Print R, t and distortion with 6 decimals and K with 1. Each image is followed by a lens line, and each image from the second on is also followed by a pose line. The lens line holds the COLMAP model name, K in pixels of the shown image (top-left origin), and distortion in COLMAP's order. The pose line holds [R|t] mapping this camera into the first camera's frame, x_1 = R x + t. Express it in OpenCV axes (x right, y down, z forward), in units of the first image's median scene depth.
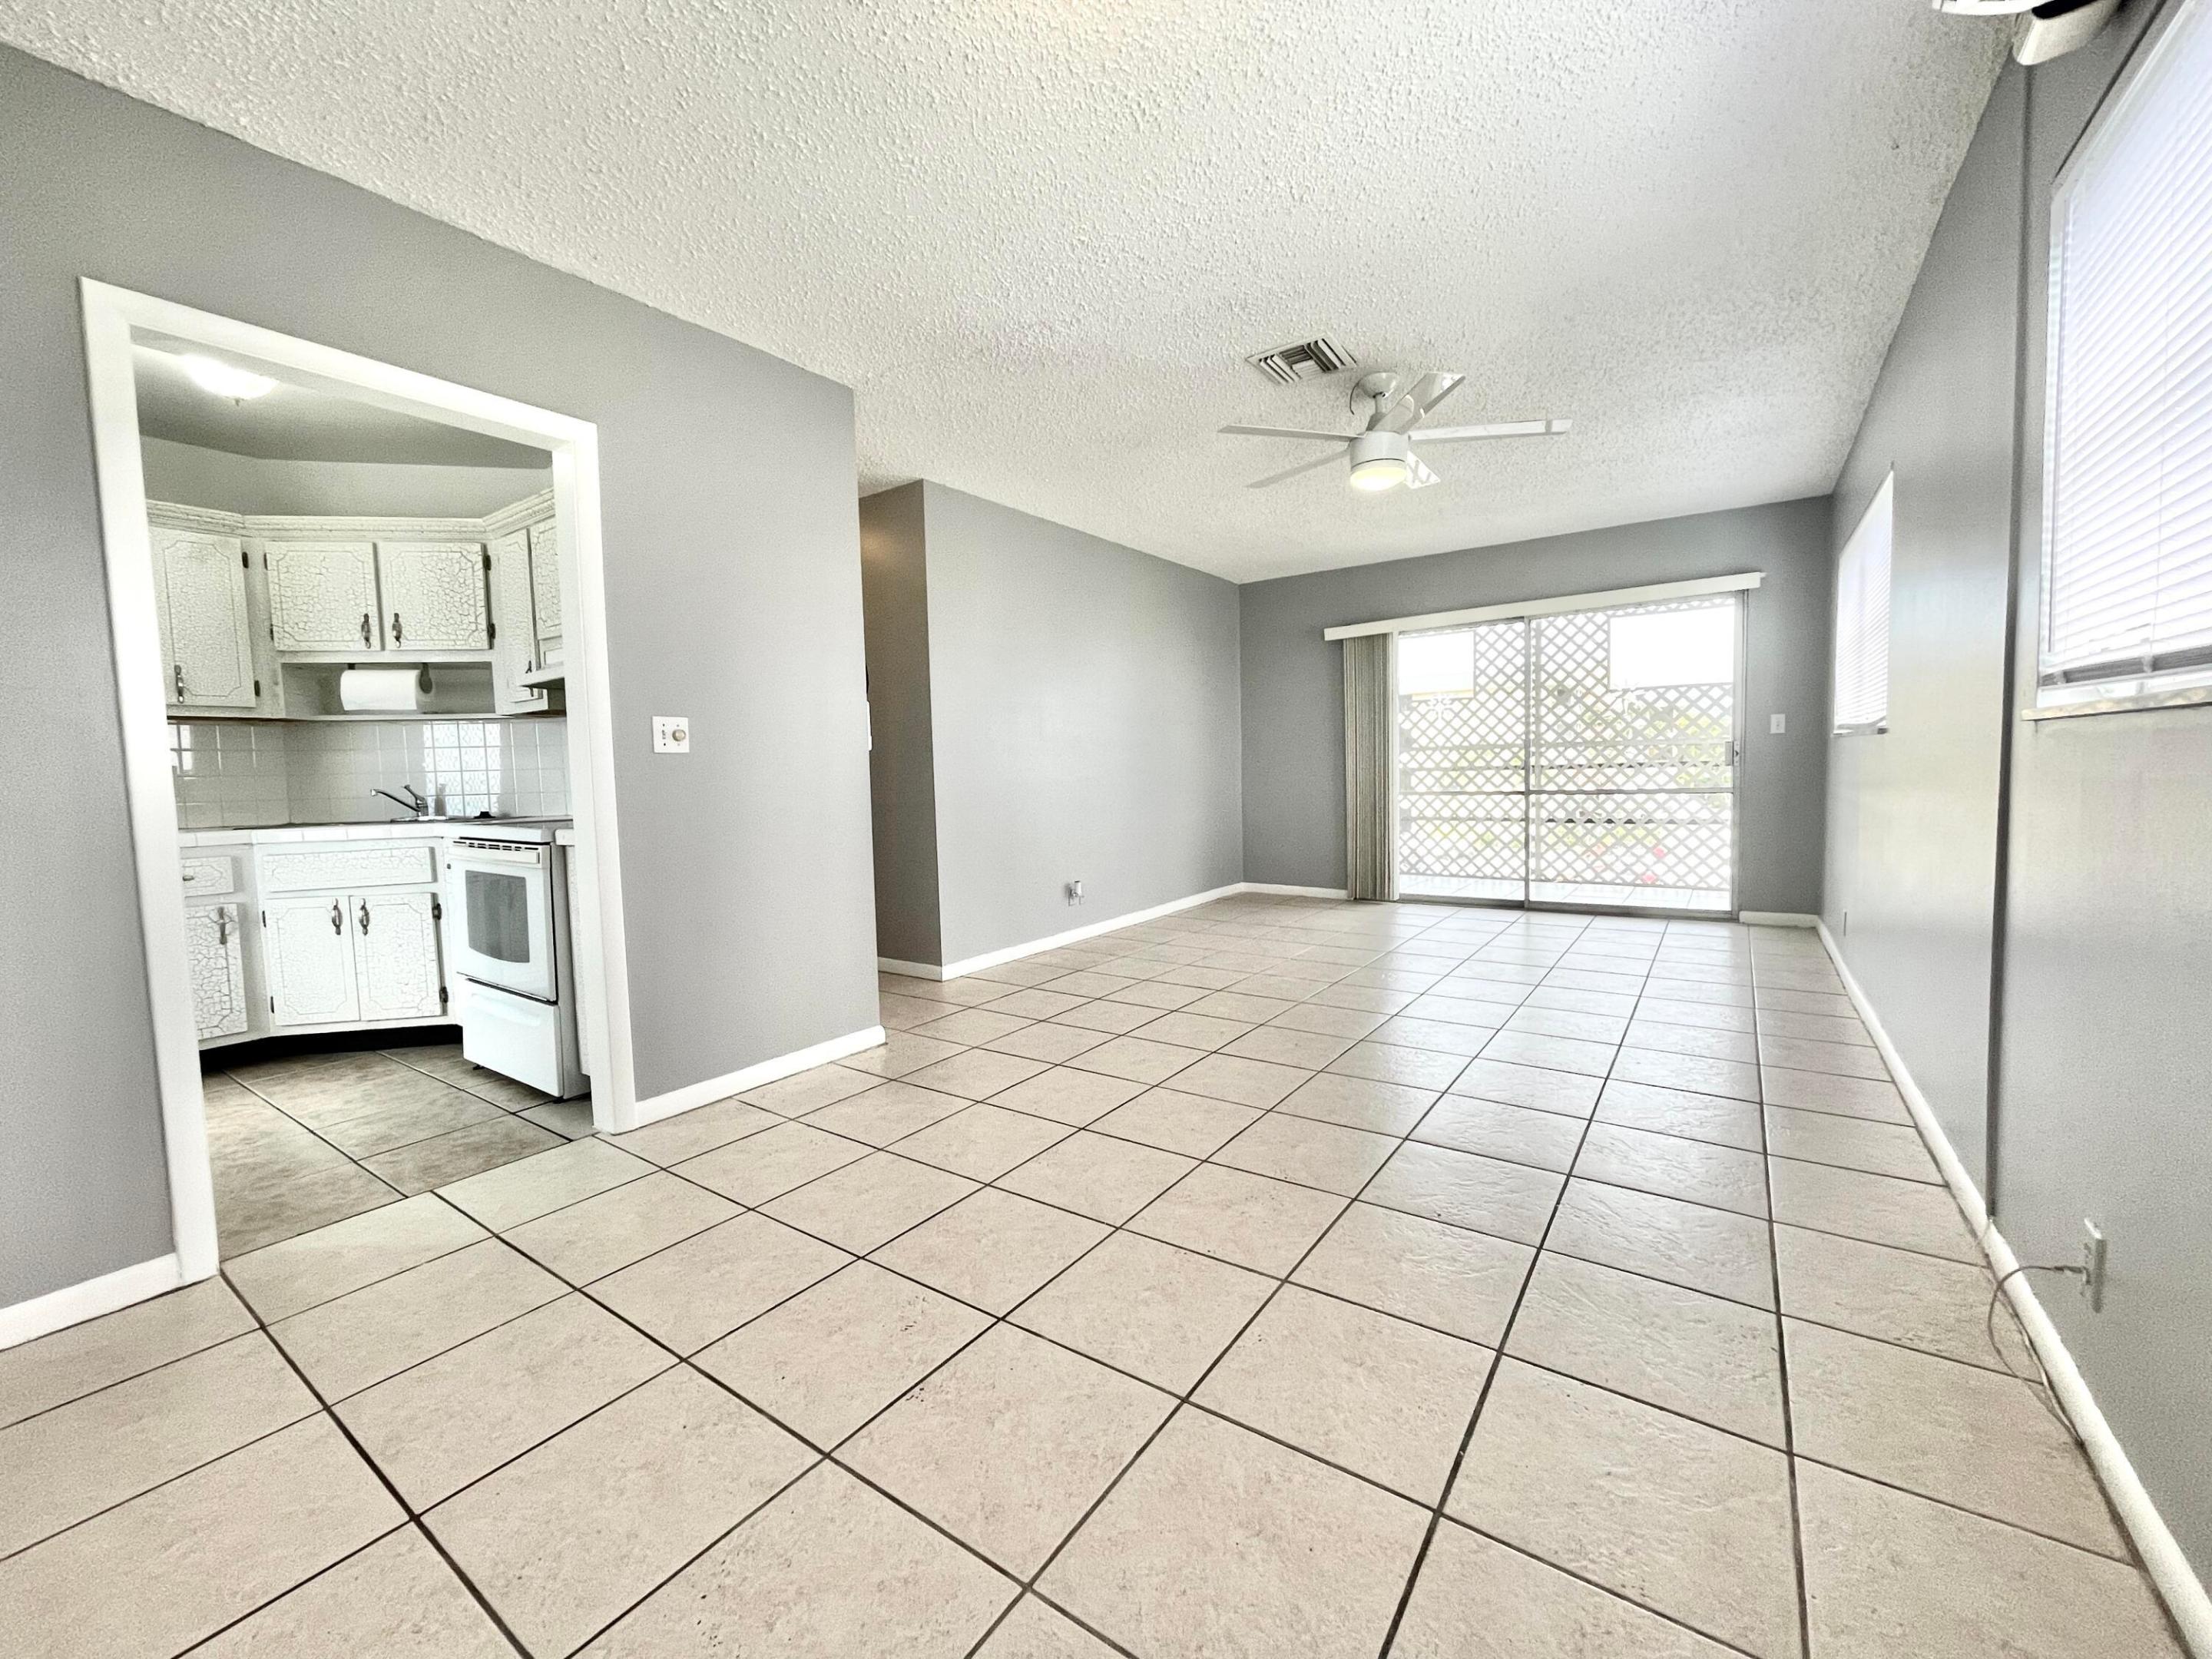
lens RADIAL K [[898.8, 0, 1100.0], [0, 898.8, 819.6], [0, 0, 1]] dist [0.006967, 0.000195]
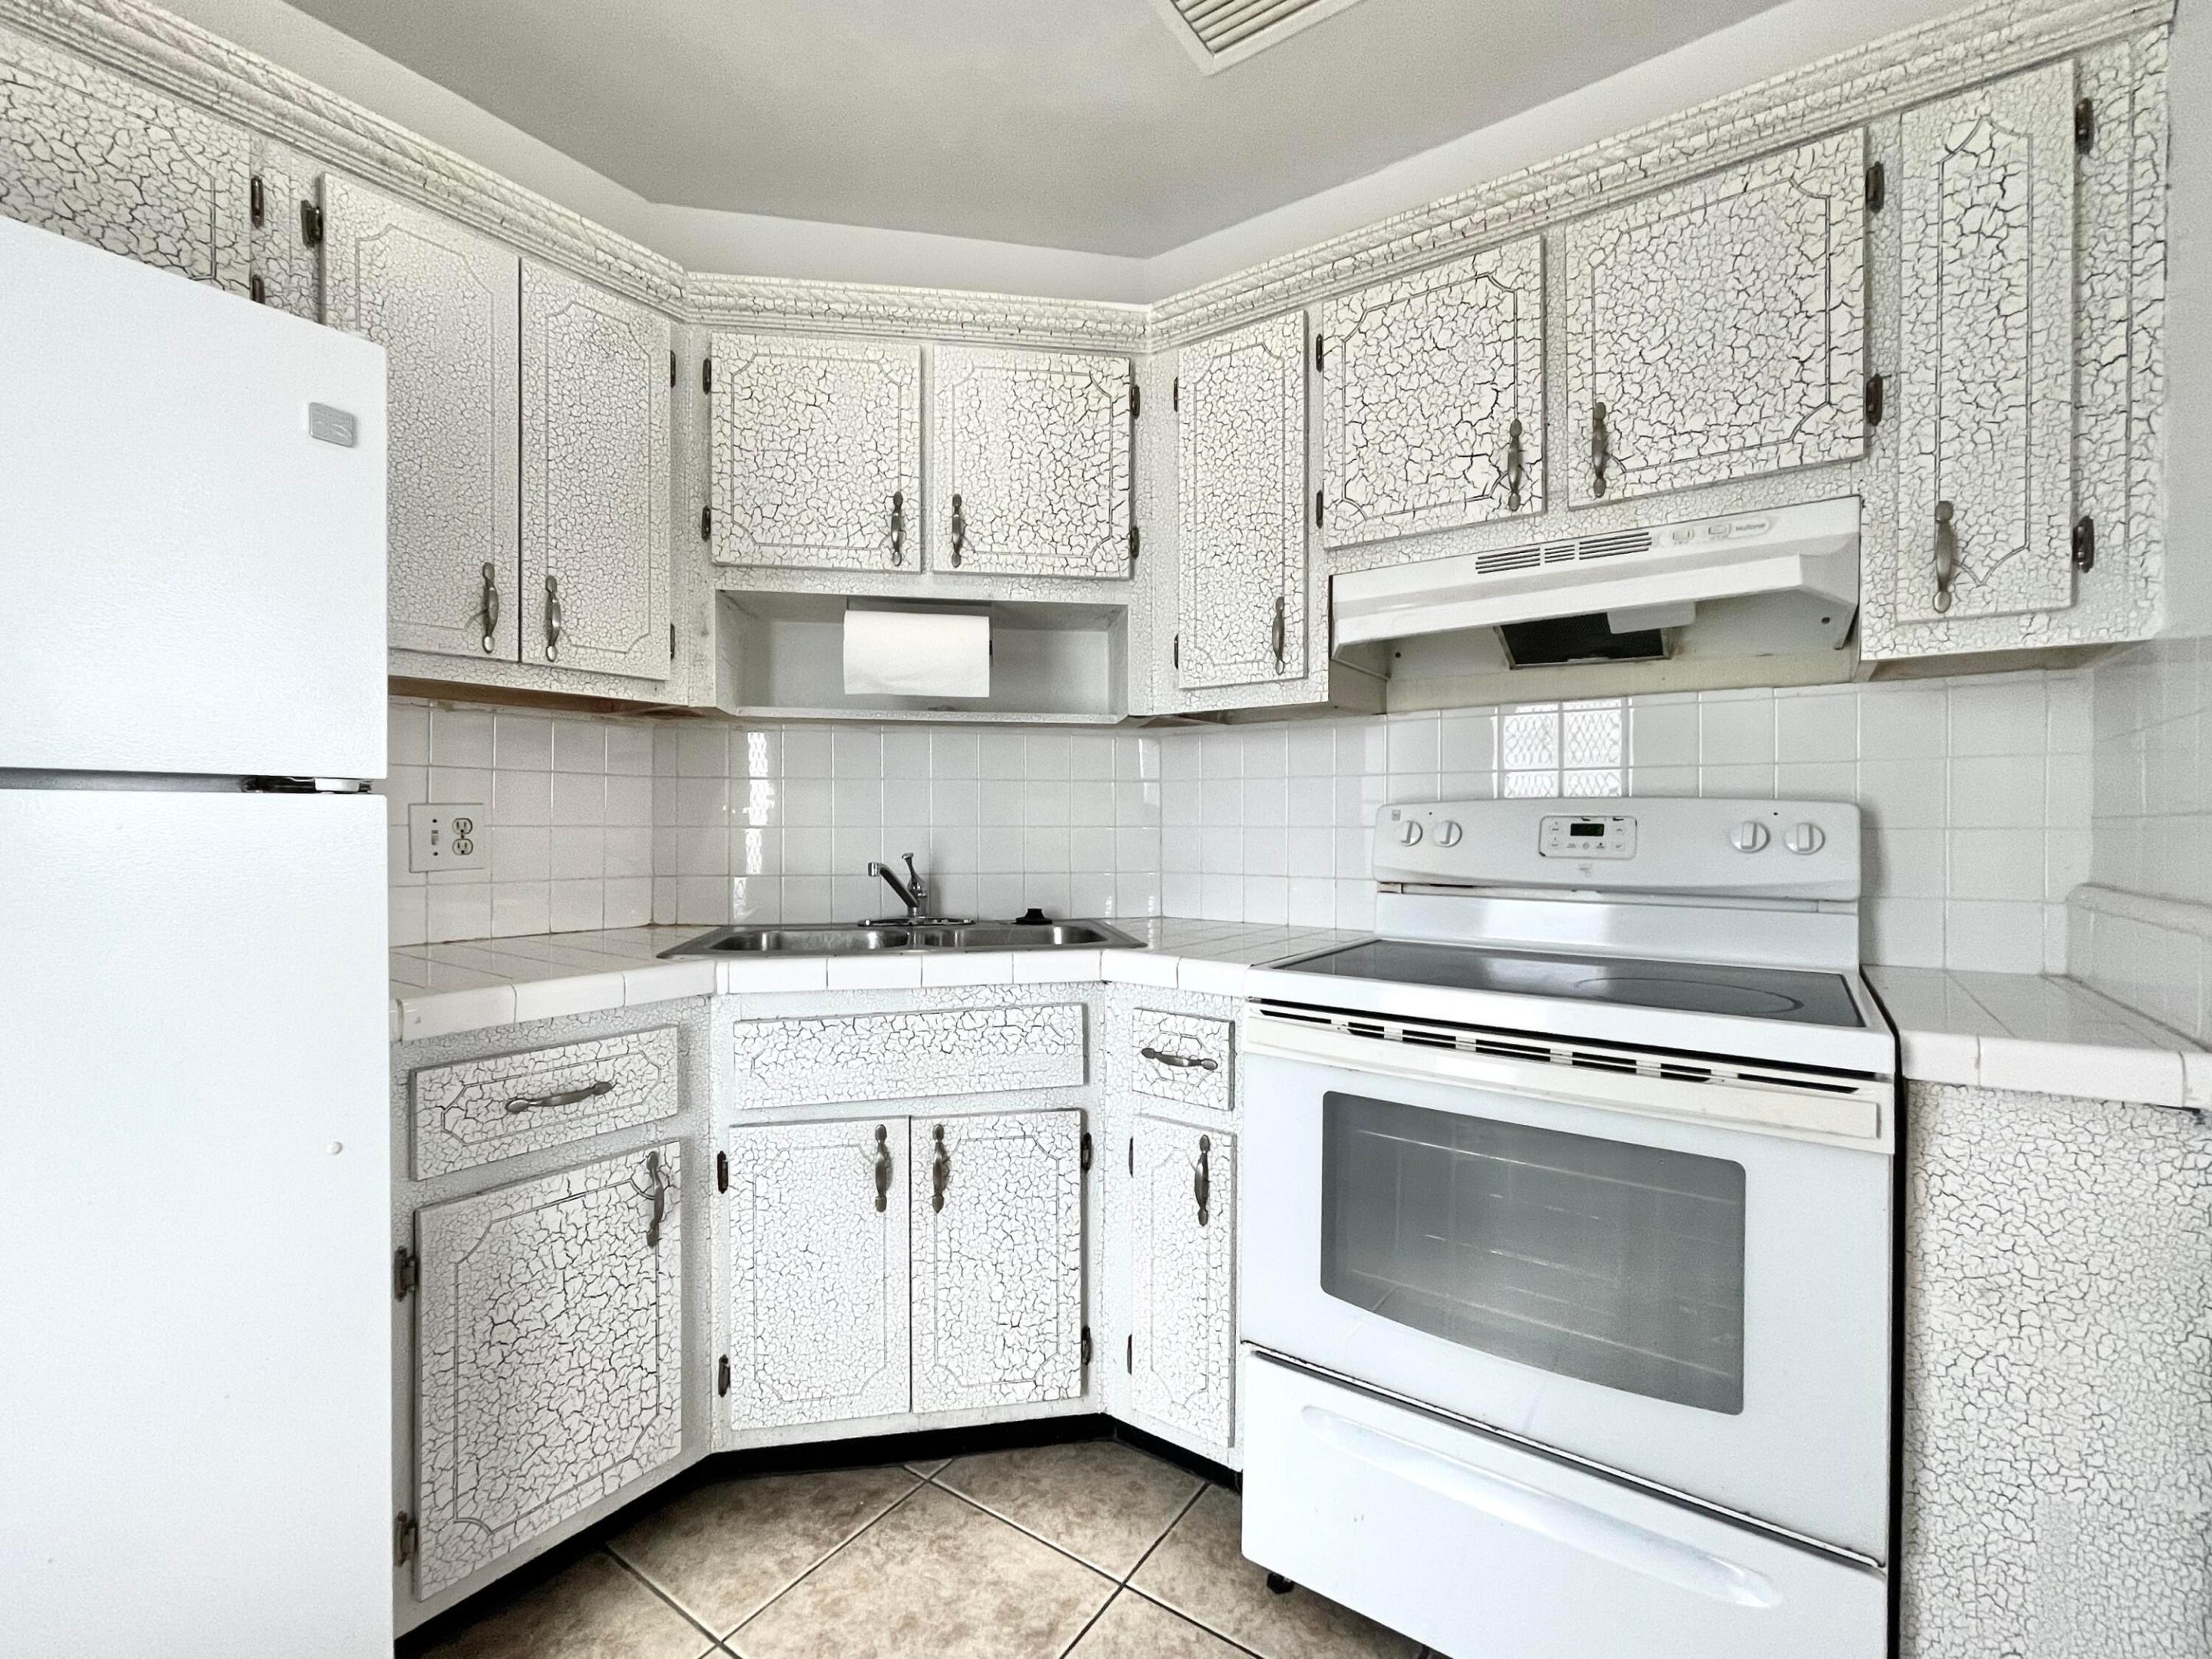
lens RADIAL K [[952.9, 0, 1102.0], [0, 952.9, 827.4], [0, 0, 1]] dist [0.004734, -0.000043]
pose [[0.999537, 0.029099, 0.008866, -0.710387], [-0.028589, 0.998182, -0.053054, -0.029534], [-0.010394, 0.052776, 0.998552, 0.512019]]
